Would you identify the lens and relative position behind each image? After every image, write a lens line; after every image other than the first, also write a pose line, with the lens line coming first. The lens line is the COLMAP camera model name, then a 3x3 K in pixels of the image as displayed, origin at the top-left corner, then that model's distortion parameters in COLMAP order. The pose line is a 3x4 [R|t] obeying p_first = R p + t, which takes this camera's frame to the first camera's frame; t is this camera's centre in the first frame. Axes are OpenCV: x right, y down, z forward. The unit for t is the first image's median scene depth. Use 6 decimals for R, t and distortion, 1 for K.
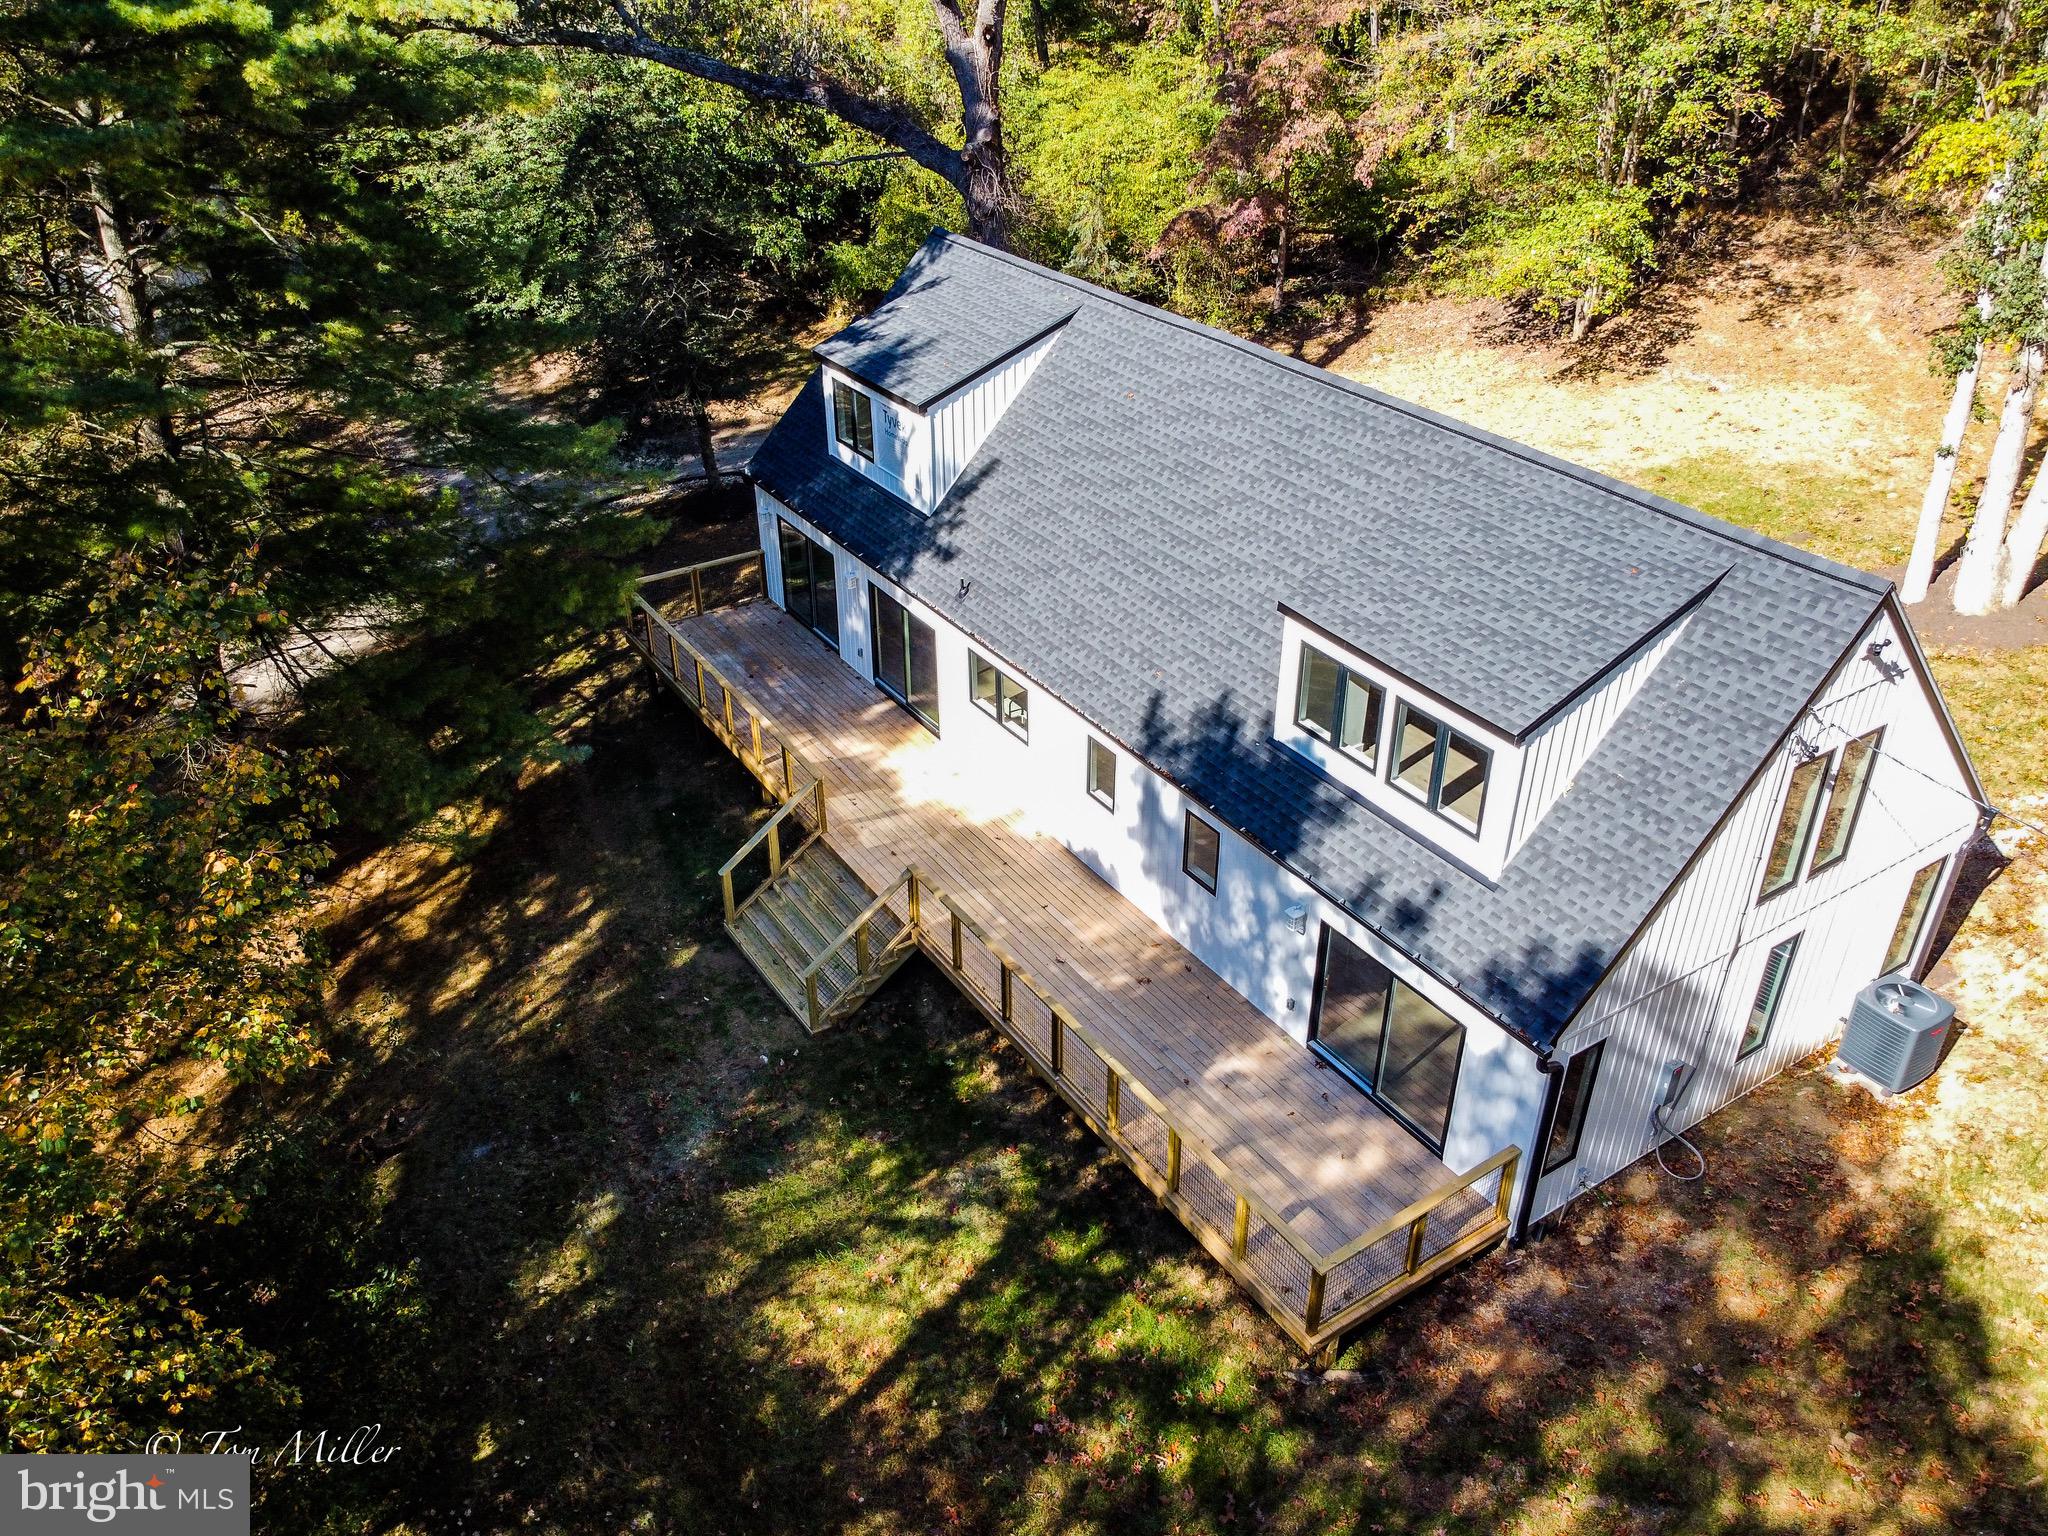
lens RADIAL K [[1600.5, 0, 1024.0], [0, 1600.5, 768.0], [0, 0, 1]] dist [0.000025, 0.009665]
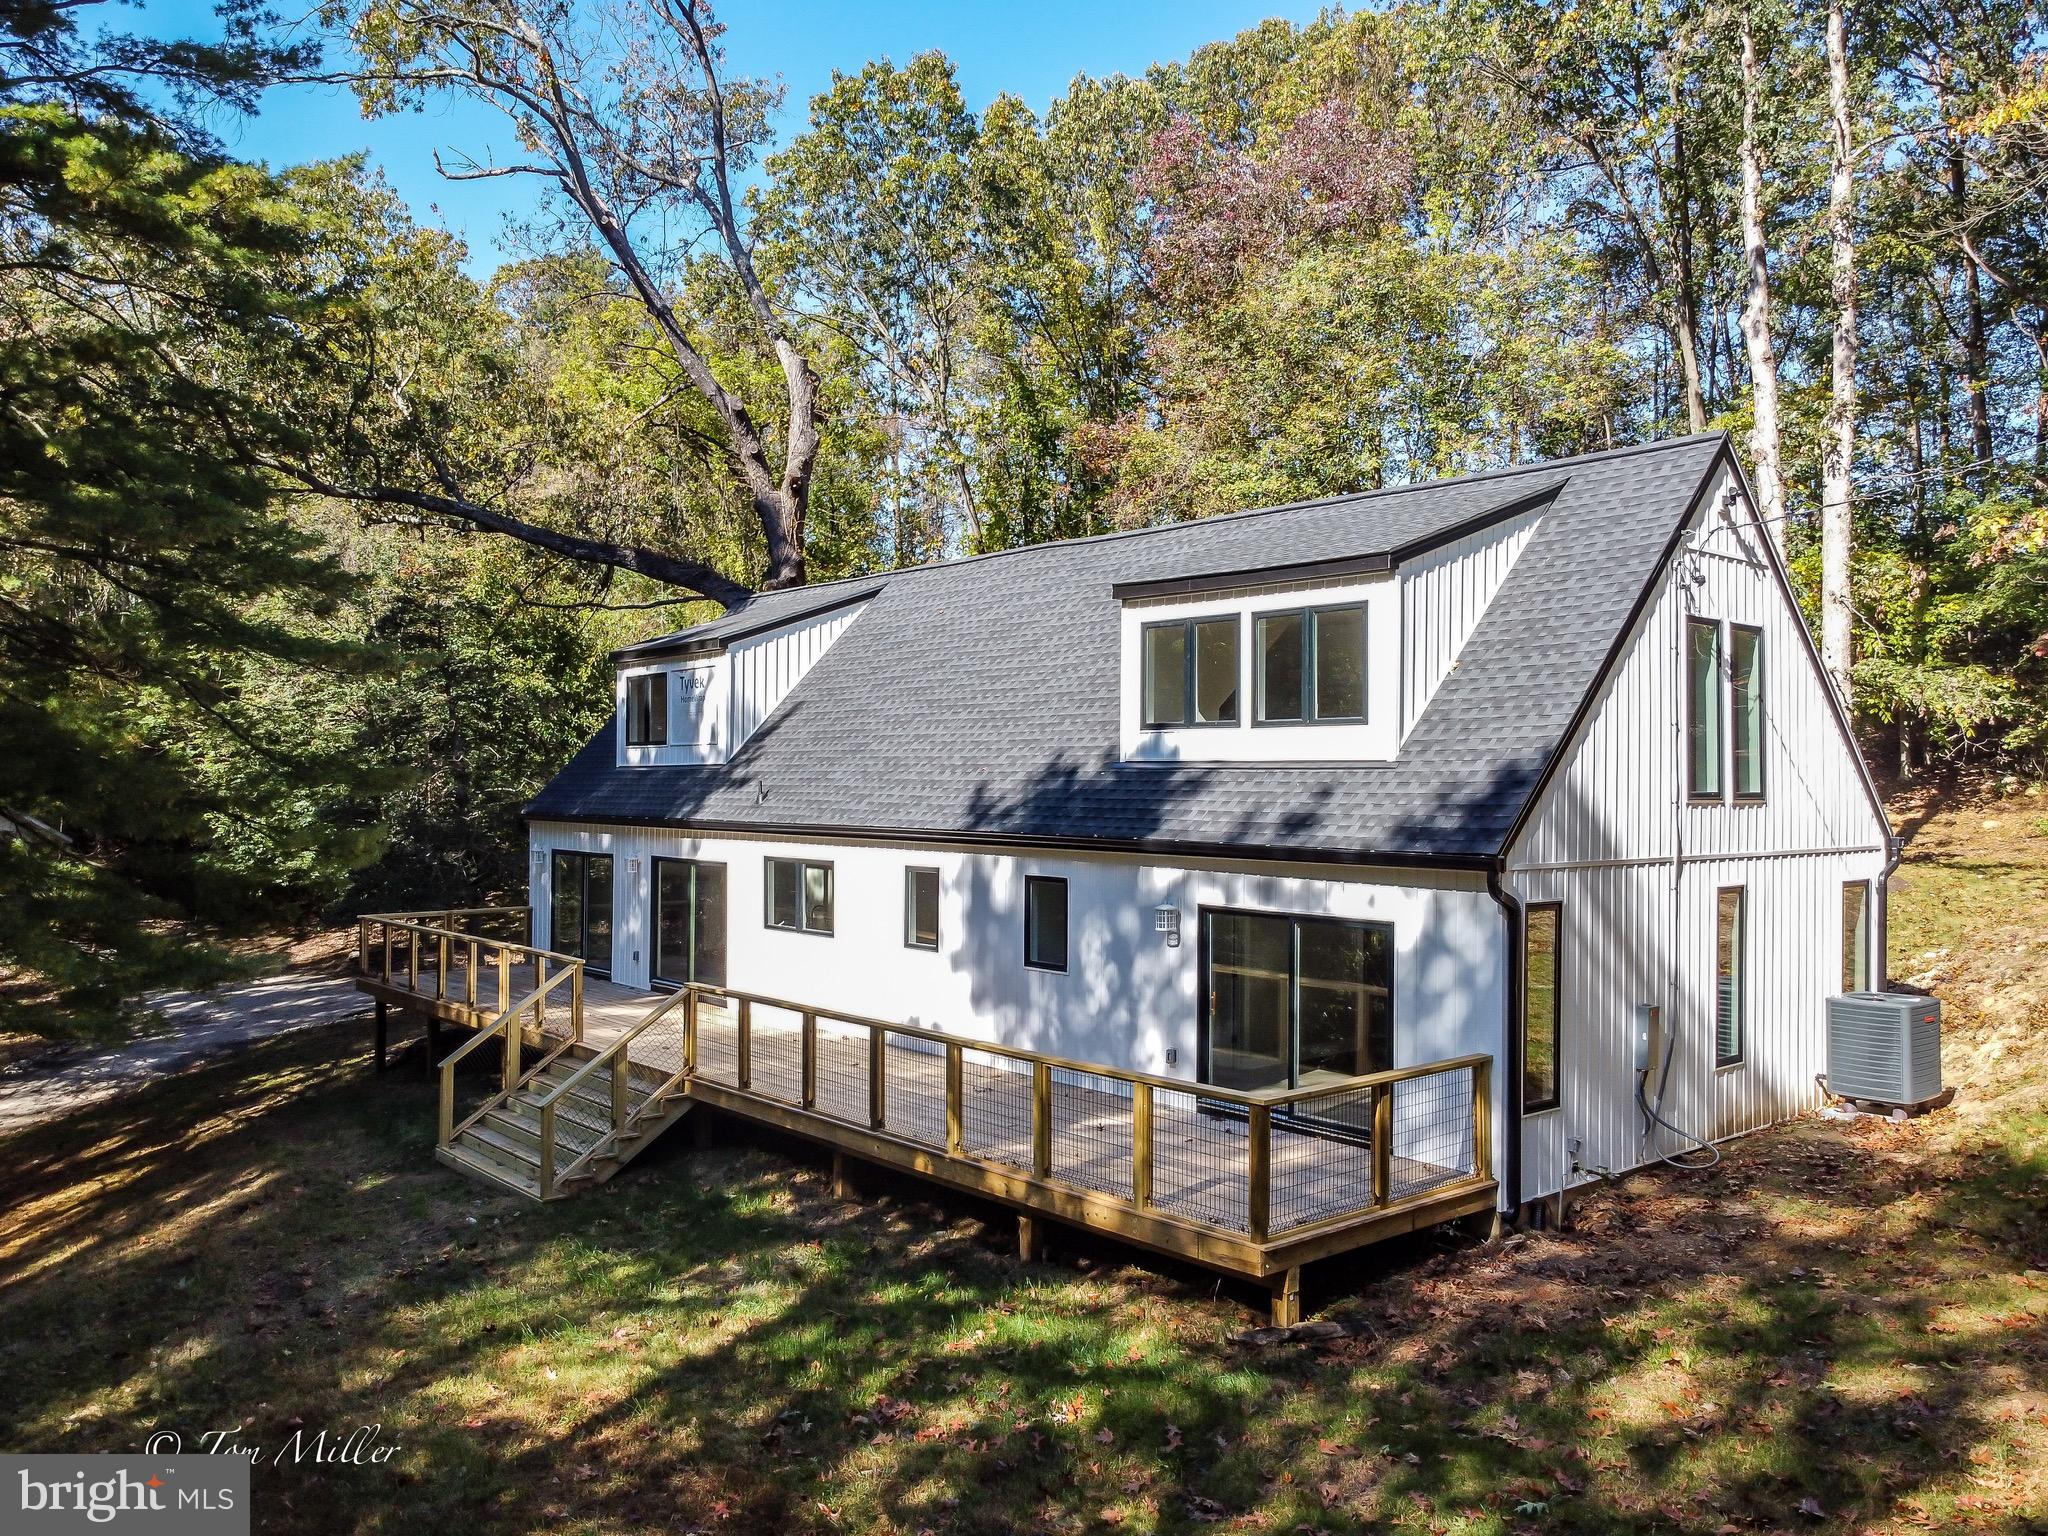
lens RADIAL K [[1600.5, 0, 1024.0], [0, 1600.5, 768.0], [0, 0, 1]] dist [0.000025, 0.009665]
pose [[0.991520, 0.012717, 0.129328, -0.009458], [0.057810, 0.848138, -0.526612, 0.454880], [-0.116385, 0.529623, 0.840211, 0.272430]]
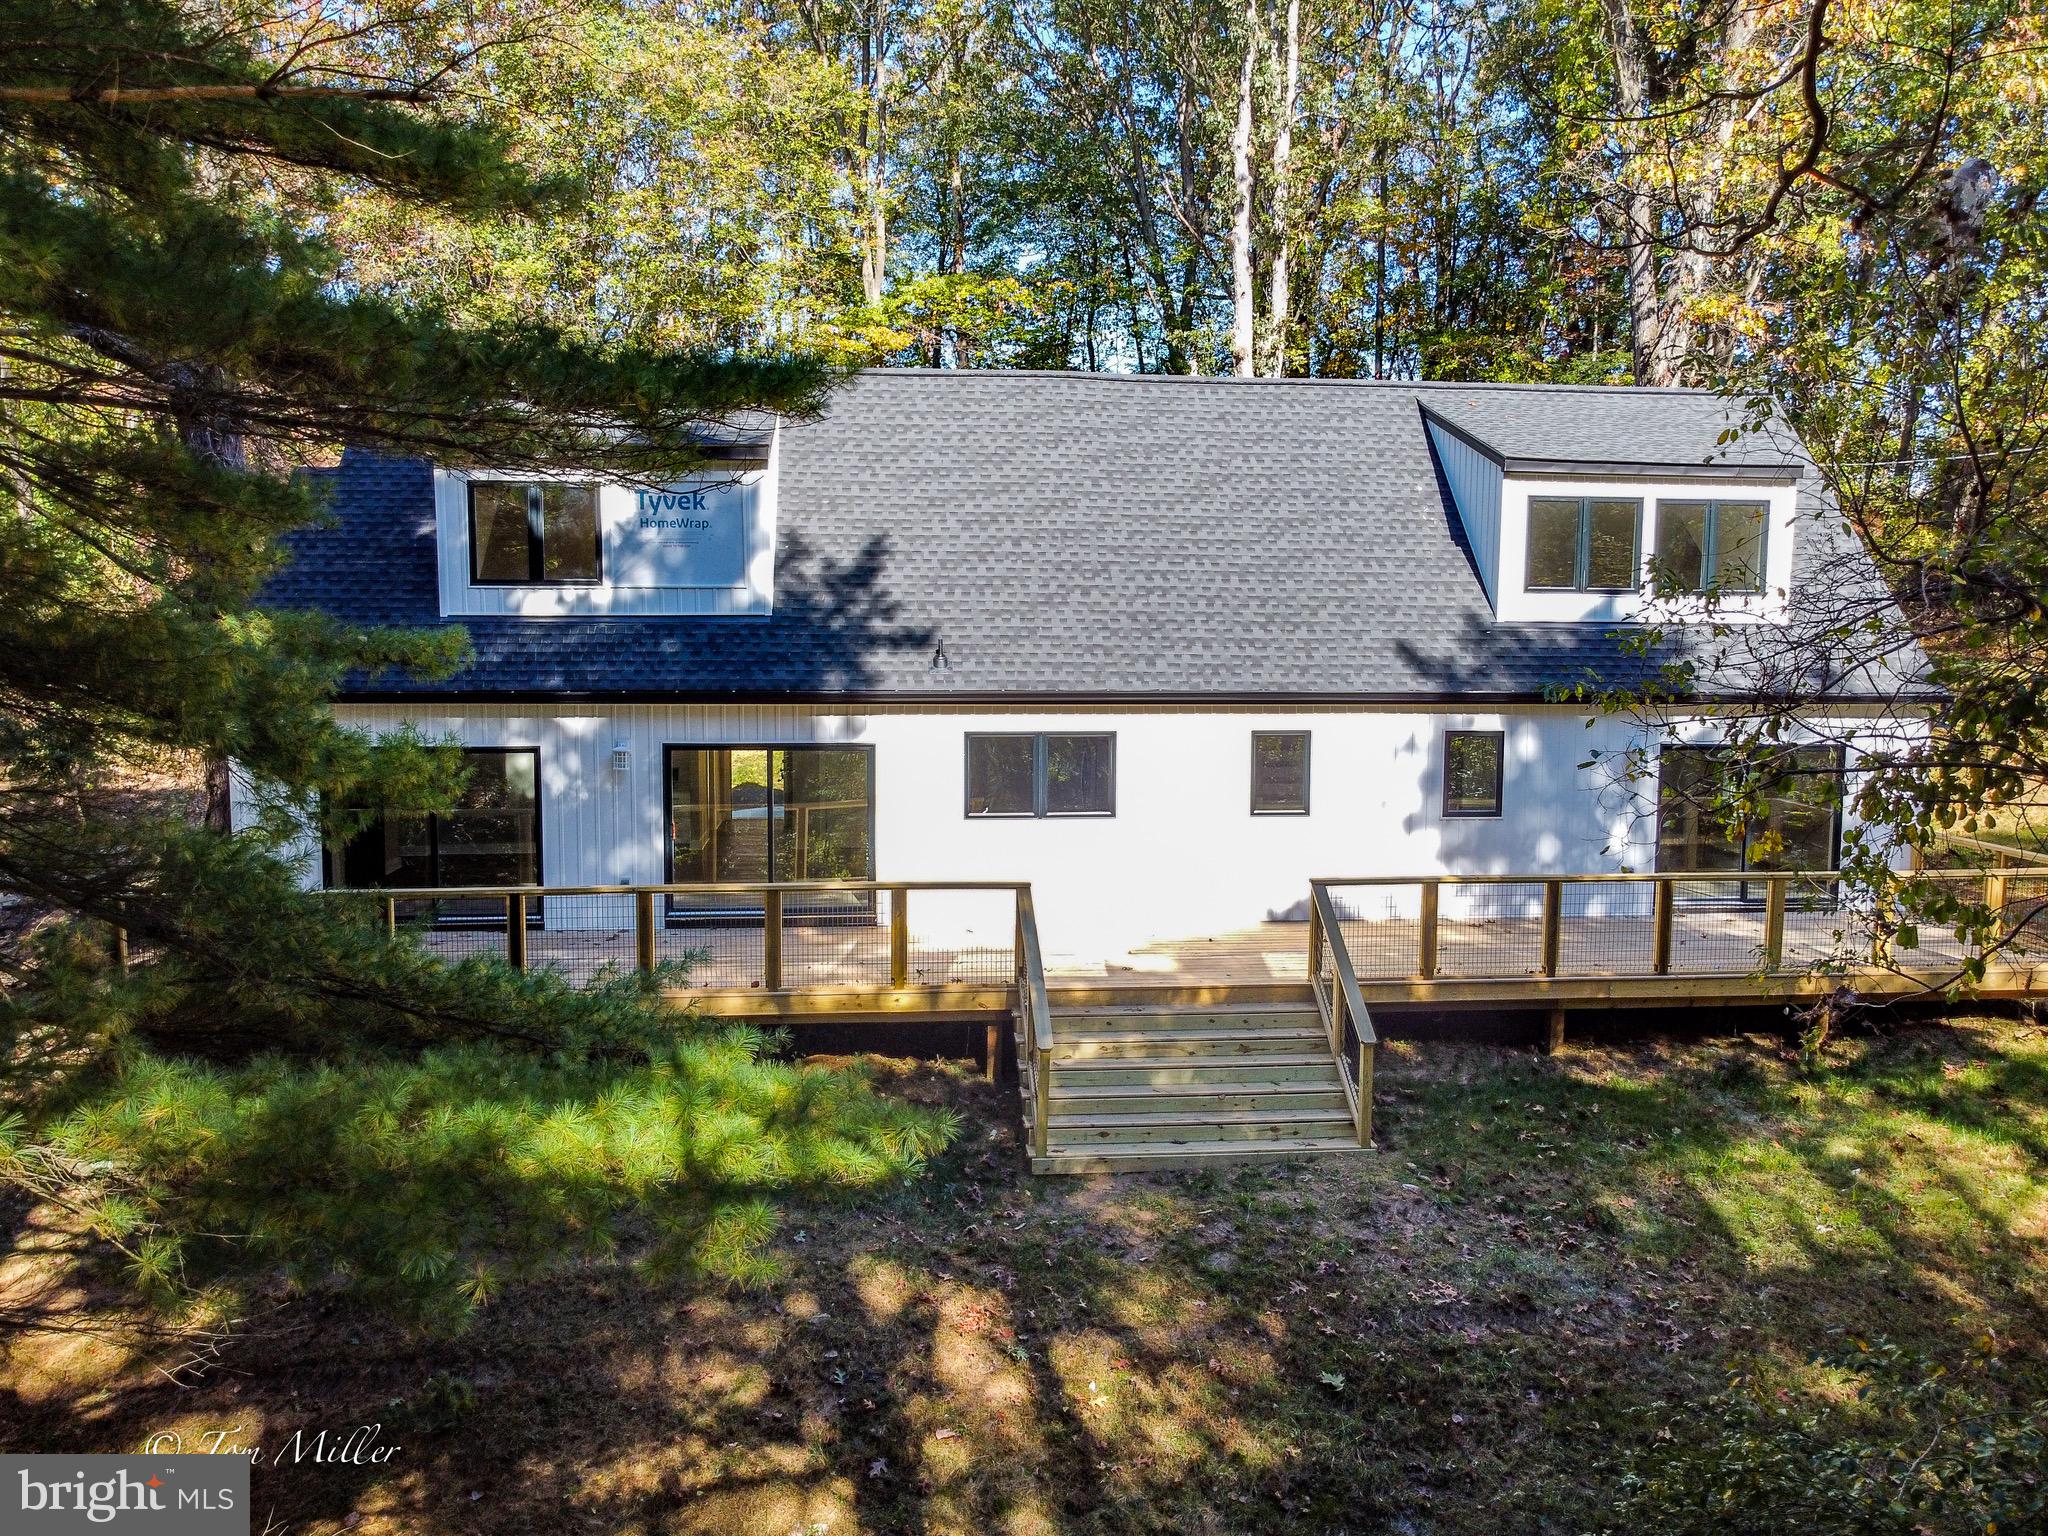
lens RADIAL K [[1600.5, 0, 1024.0], [0, 1600.5, 768.0], [0, 0, 1]] dist [0.000025, 0.009665]
pose [[0.477484, -0.060254, 0.876572, -0.837776], [0.455319, 0.870209, -0.188203, 0.116271], [-0.751461, 0.488984, 0.442946, 0.838884]]
